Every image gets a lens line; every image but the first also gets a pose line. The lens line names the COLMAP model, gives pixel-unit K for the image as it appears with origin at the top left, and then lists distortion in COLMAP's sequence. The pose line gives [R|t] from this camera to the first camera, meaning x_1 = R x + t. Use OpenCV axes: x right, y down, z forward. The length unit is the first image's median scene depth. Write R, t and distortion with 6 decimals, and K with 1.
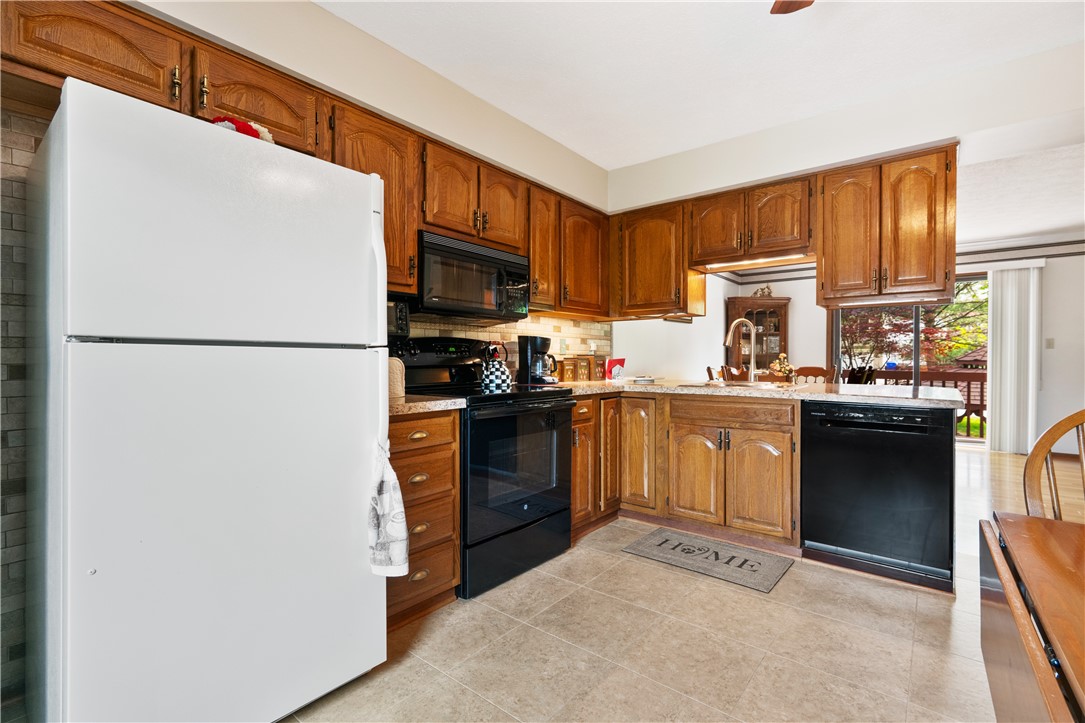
lens RADIAL K [[488.2, 0, 547.0], [0, 488.2, 359.6], [0, 0, 1]] dist [0.000347, 0.000761]
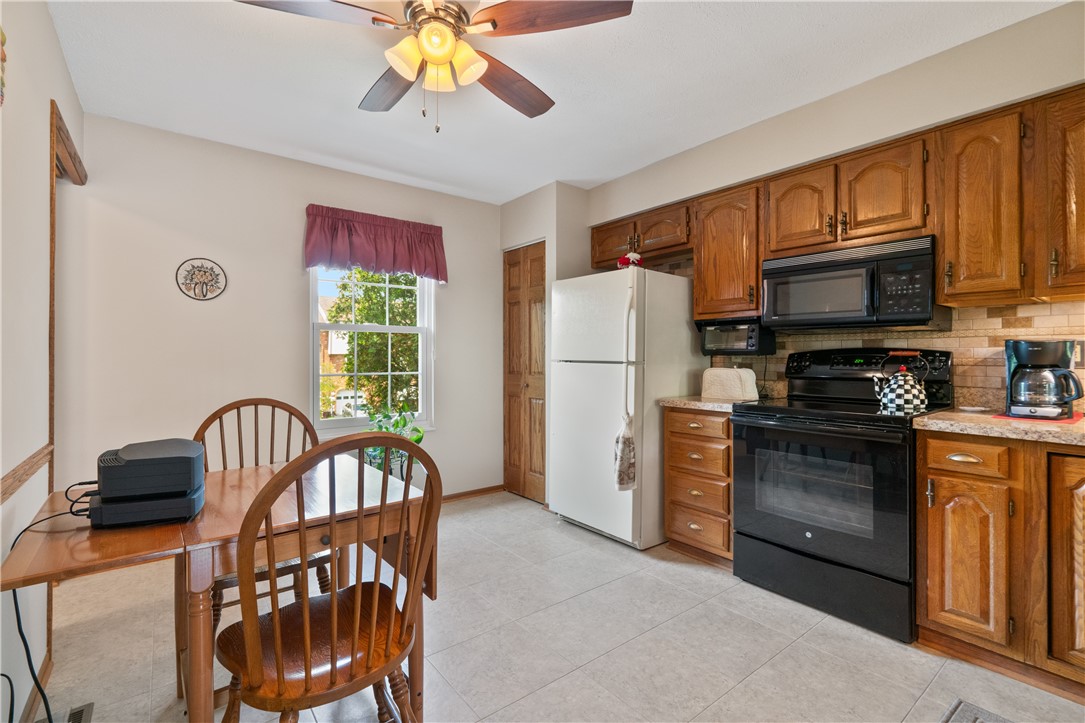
lens RADIAL K [[488.2, 0, 542.8], [0, 488.2, 357.1], [0, 0, 1]] dist [0.000347, 0.000761]
pose [[-0.221658, -0.000538, -0.975124, 0.838190], [-0.005369, 0.999985, 0.000669, -0.026297], [0.975110, 0.005383, -0.221658, 0.623832]]
